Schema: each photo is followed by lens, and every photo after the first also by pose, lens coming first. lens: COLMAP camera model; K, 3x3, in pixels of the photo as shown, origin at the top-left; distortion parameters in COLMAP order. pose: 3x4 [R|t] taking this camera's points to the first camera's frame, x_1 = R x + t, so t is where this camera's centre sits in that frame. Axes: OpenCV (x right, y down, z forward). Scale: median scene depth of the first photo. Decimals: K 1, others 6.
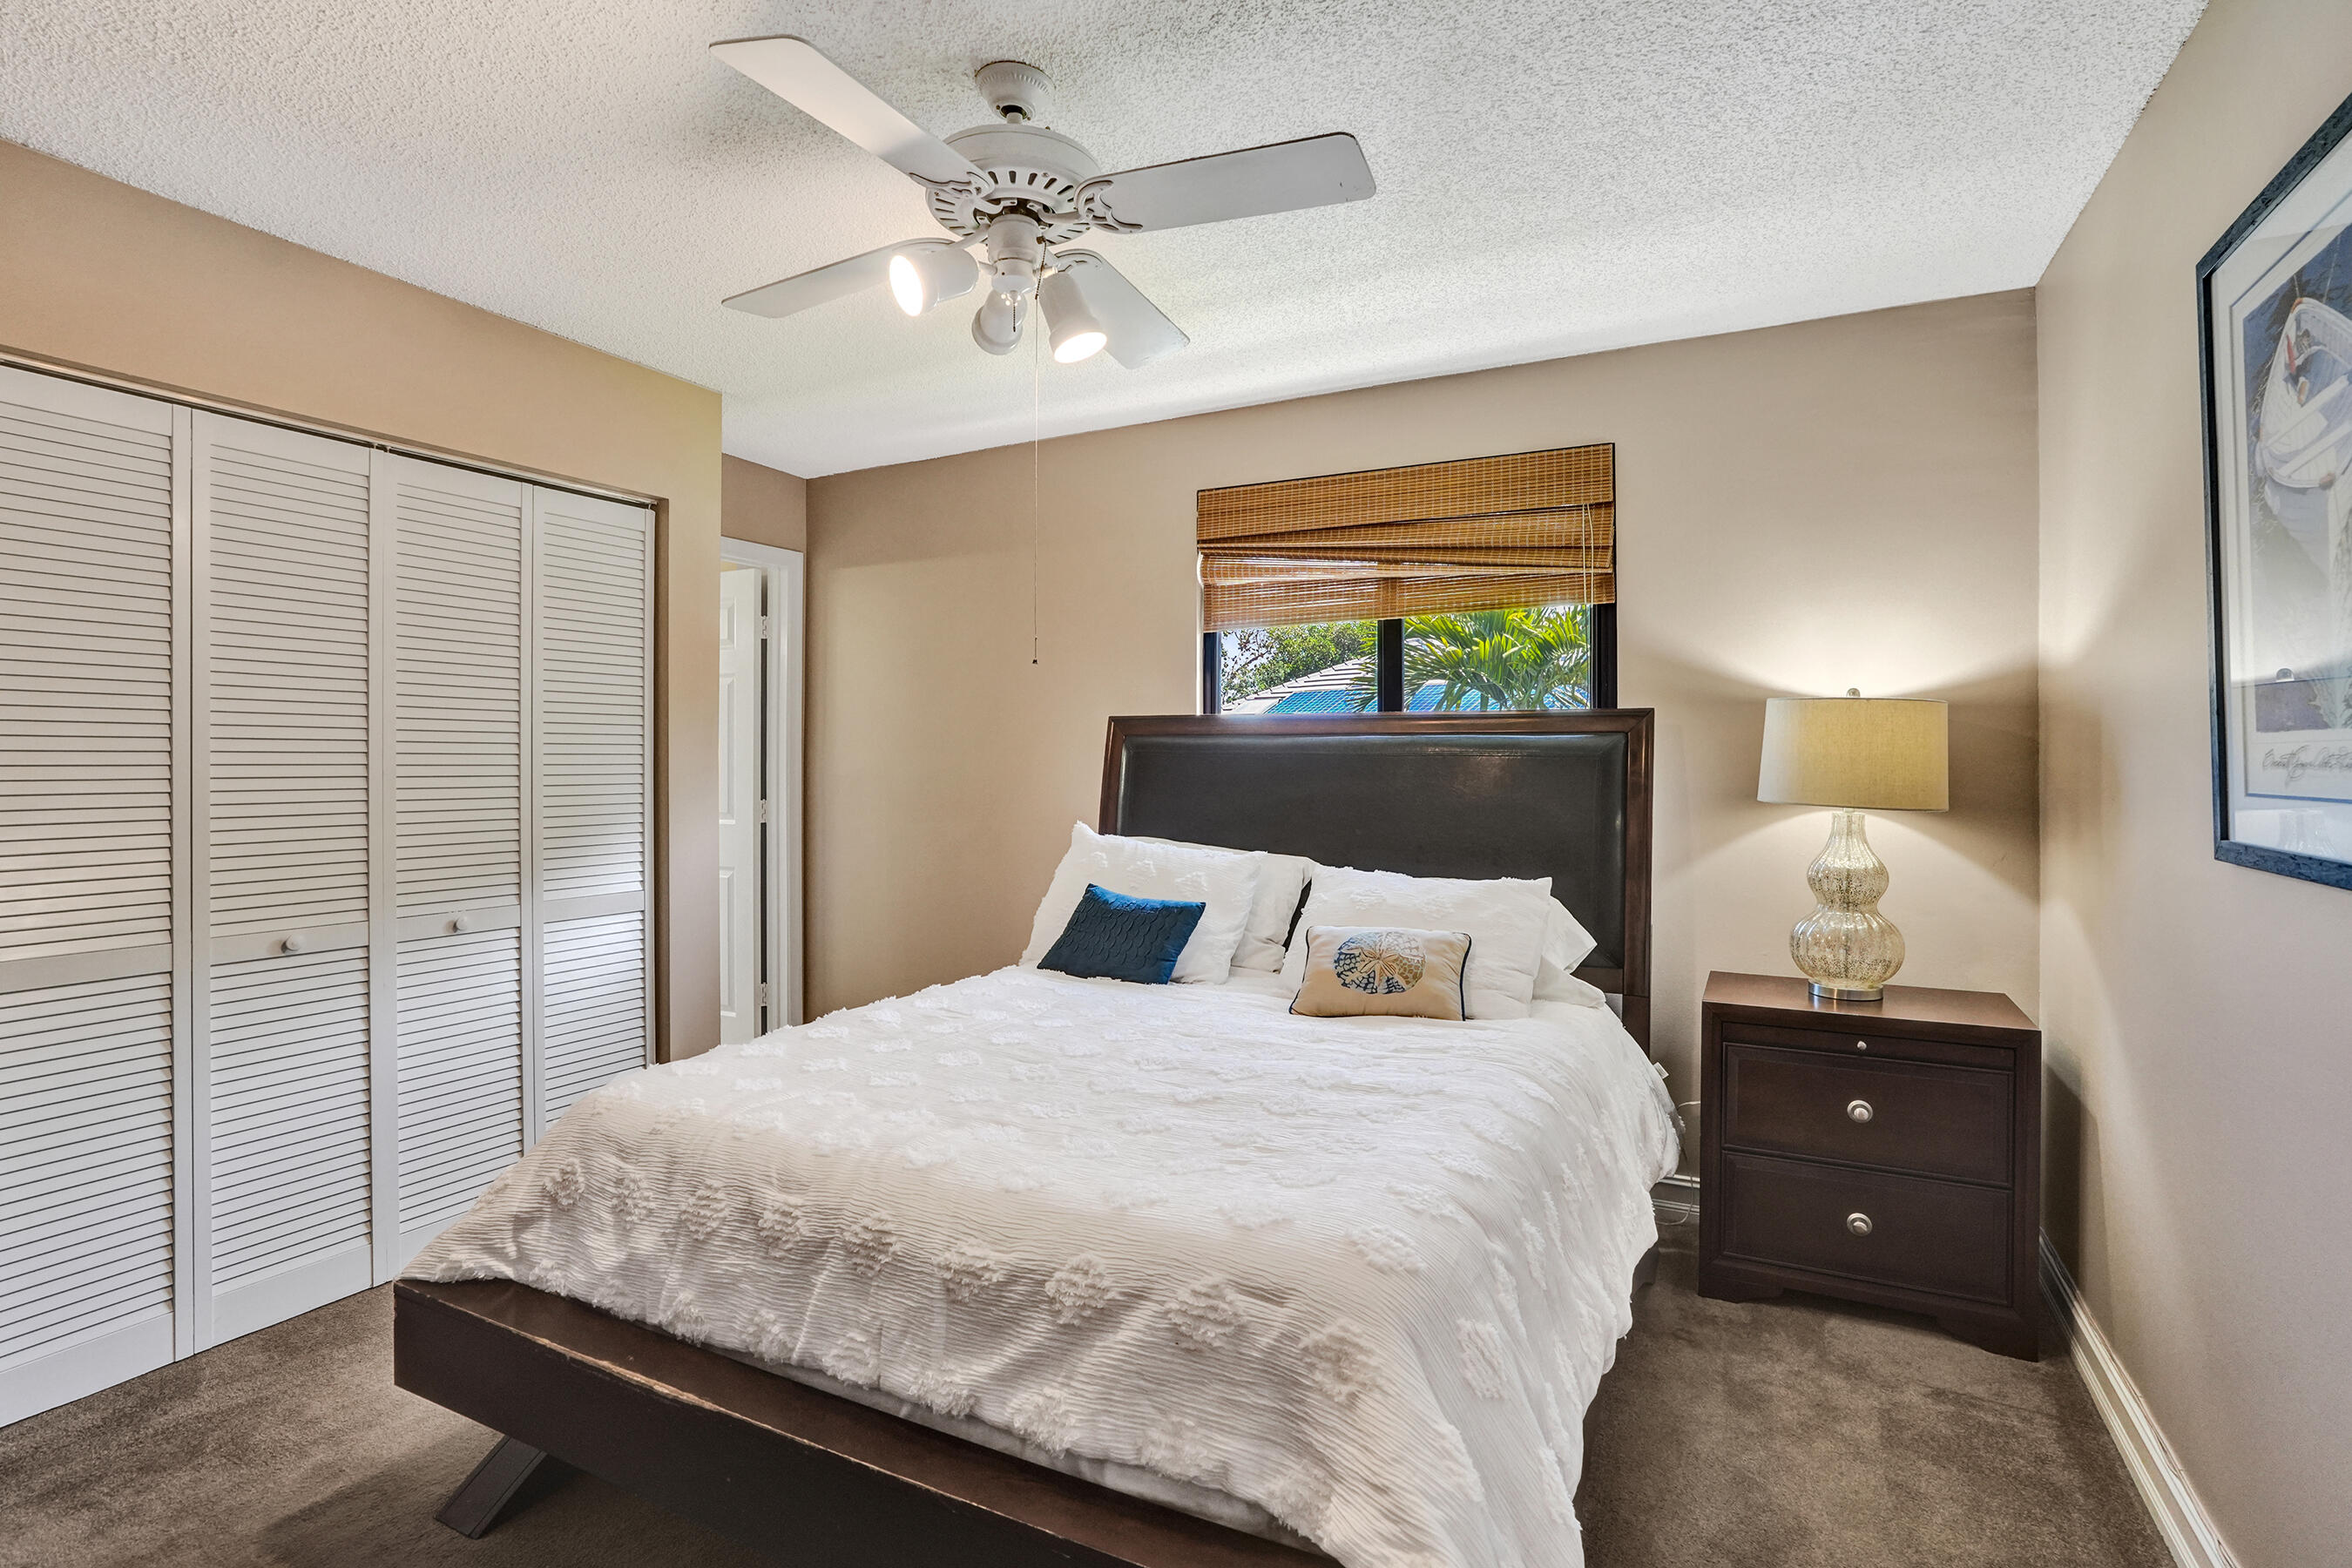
lens RADIAL K [[1140.1, 0, 1173.1], [0, 1140.1, 757.0], [0, 0, 1]] dist [-0.053959, 0.027823]
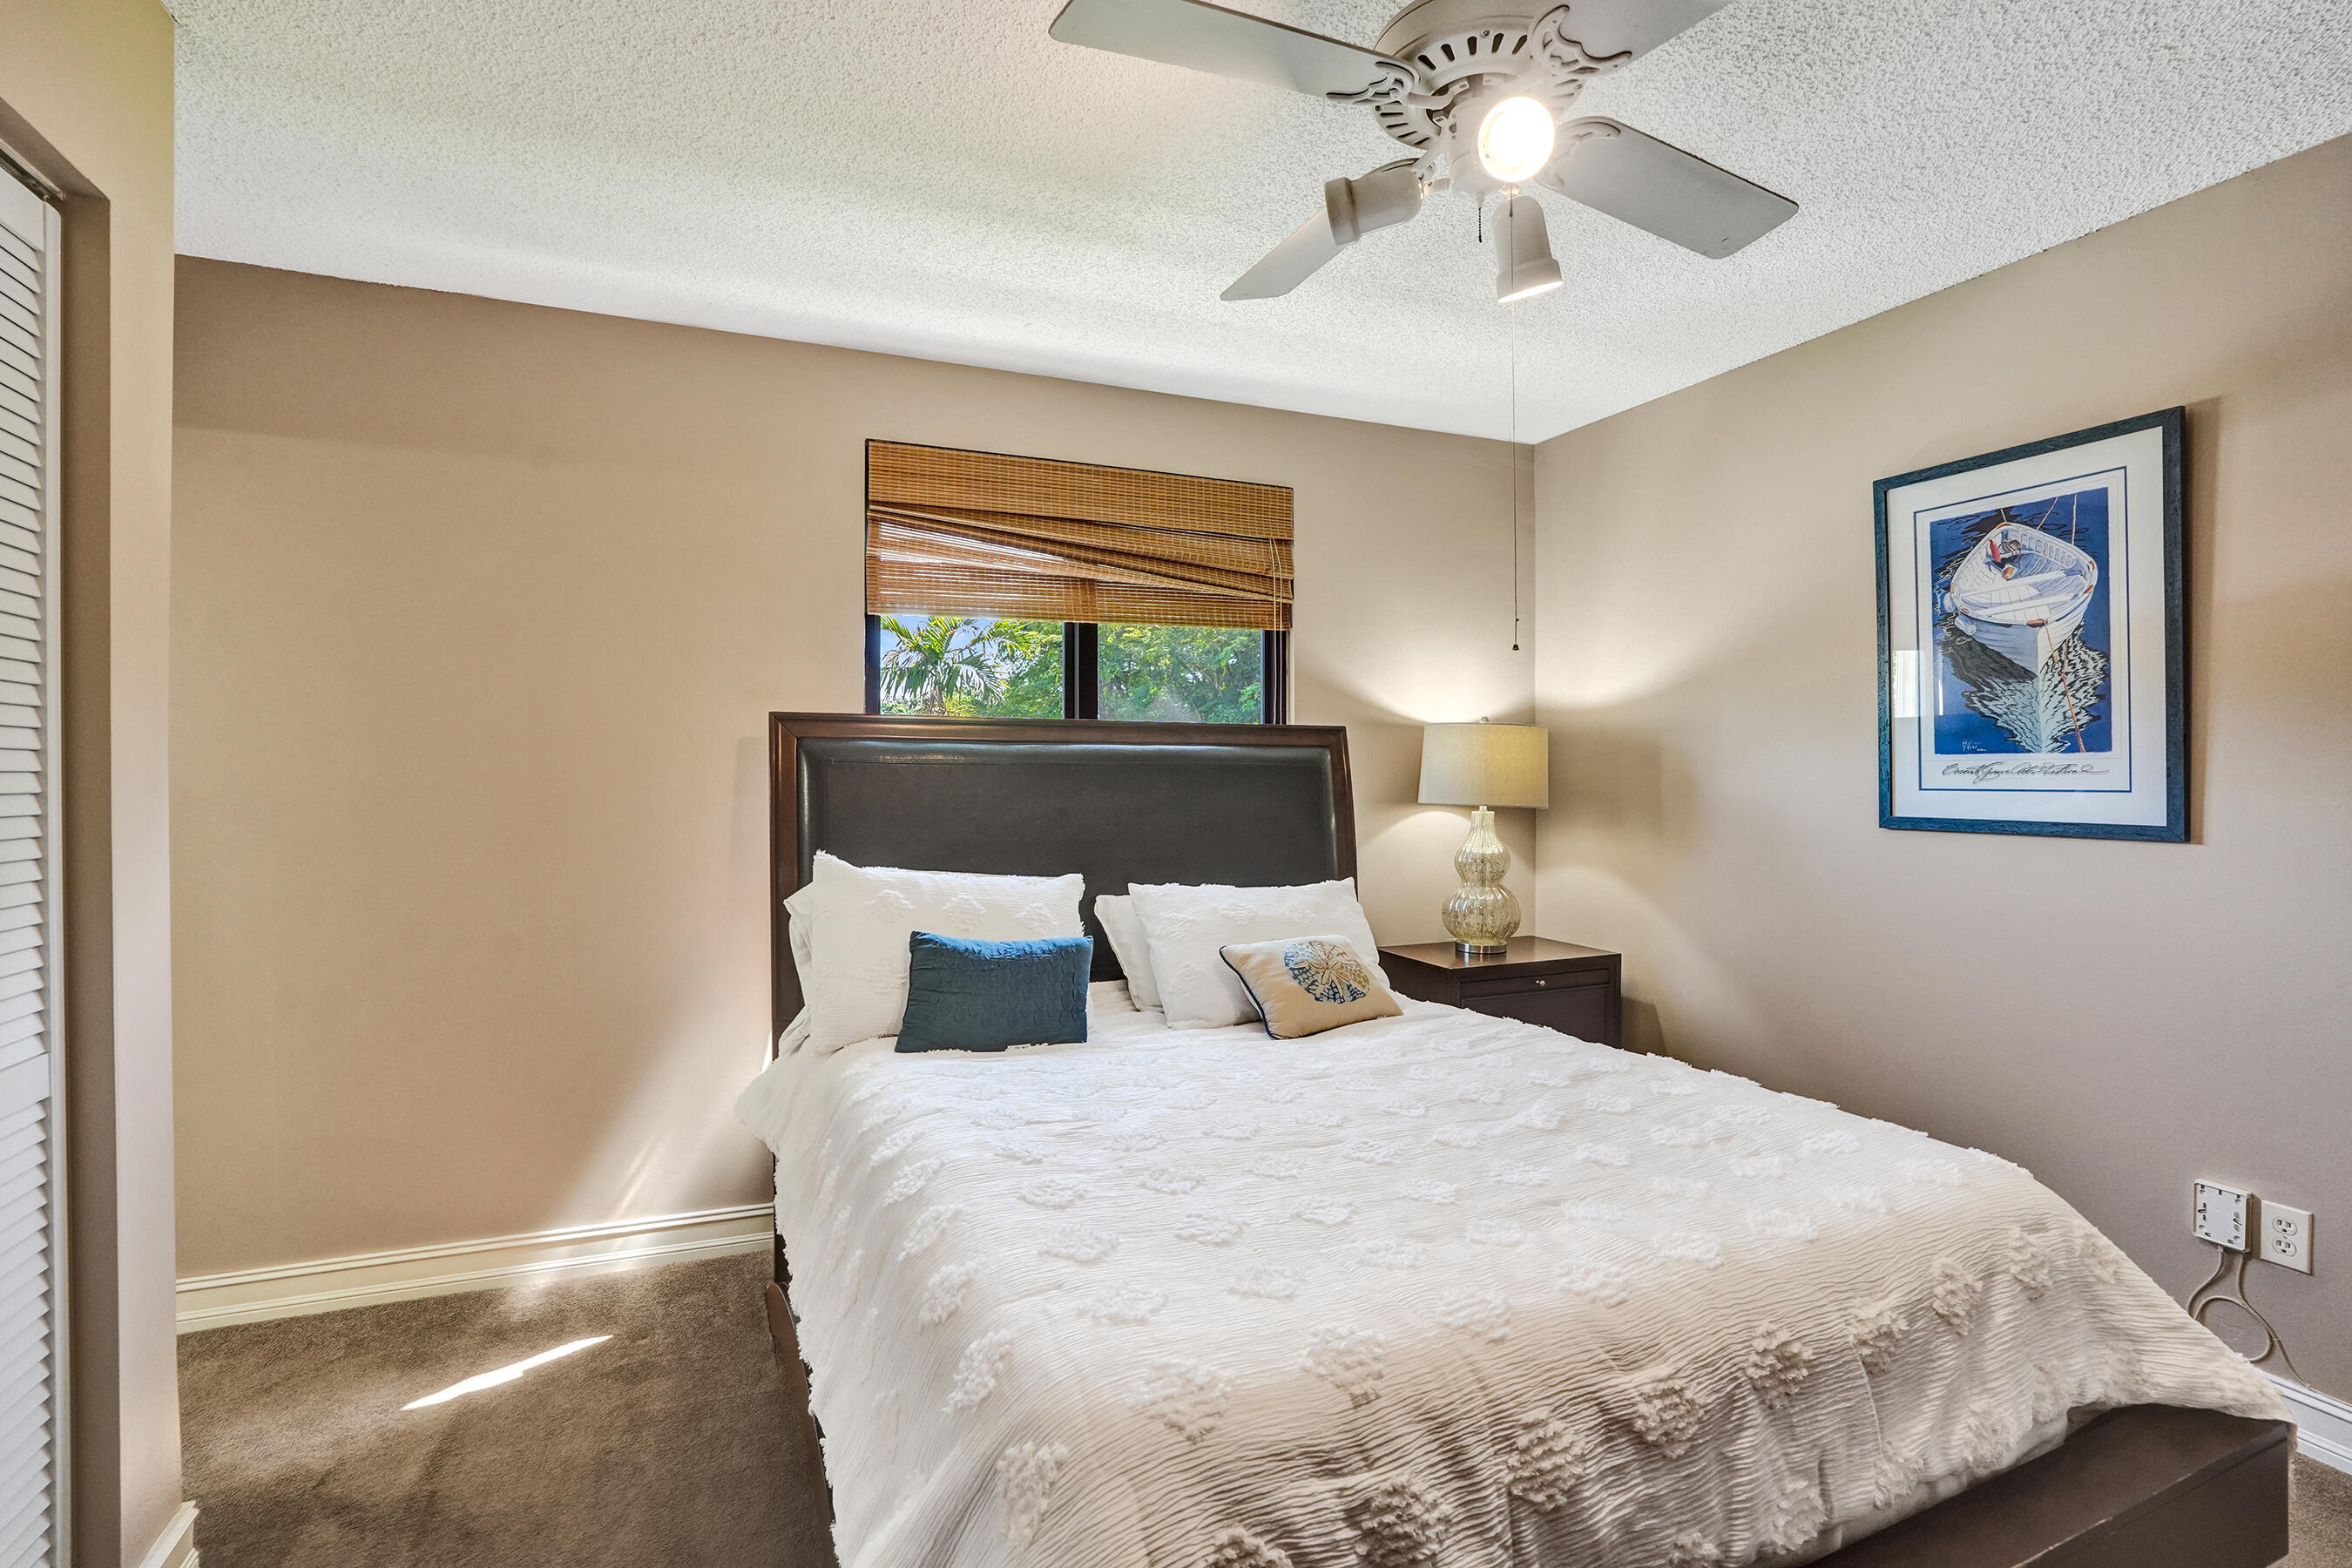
lens RADIAL K [[1106.5, 0, 1161.9], [0, 1106.5, 775.8], [0, 0, 1]] dist [-0.065224, 0.024583]
pose [[0.630221, 0.000082, 0.776416, -0.632459], [-0.002171, 0.999996, 0.001656, 0.006742], [-0.776413, -0.002730, 0.630219, 0.479319]]
